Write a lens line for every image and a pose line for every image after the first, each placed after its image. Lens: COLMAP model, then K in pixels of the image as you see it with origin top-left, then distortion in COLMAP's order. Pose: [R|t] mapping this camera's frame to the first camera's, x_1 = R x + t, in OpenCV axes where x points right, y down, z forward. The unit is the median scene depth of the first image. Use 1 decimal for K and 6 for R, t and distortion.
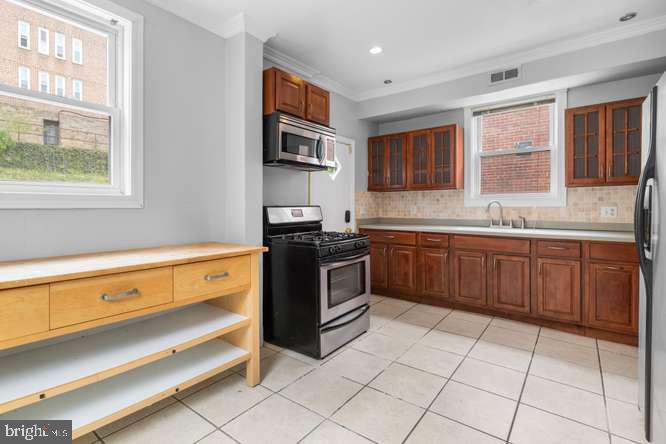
lens RADIAL K [[318.7, 0, 318.7], [0, 318.7, 208.7], [0, 0, 1]] dist [0.000480, 0.000819]
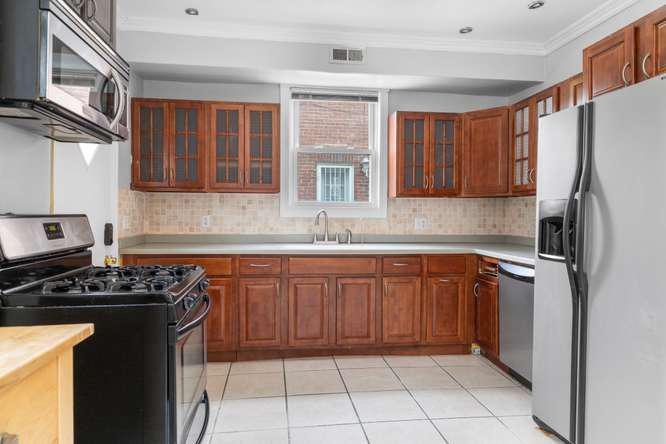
lens RADIAL K [[421.6, 0, 331.3], [0, 421.6, 220.3], [0, 0, 1]] dist [0.007873, 0.002404]
pose [[0.686509, -0.001201, 0.727120, -0.205403], [-0.002261, 0.999990, 0.003785, -0.003881], [-0.727118, -0.004242, 0.686500, 0.272019]]
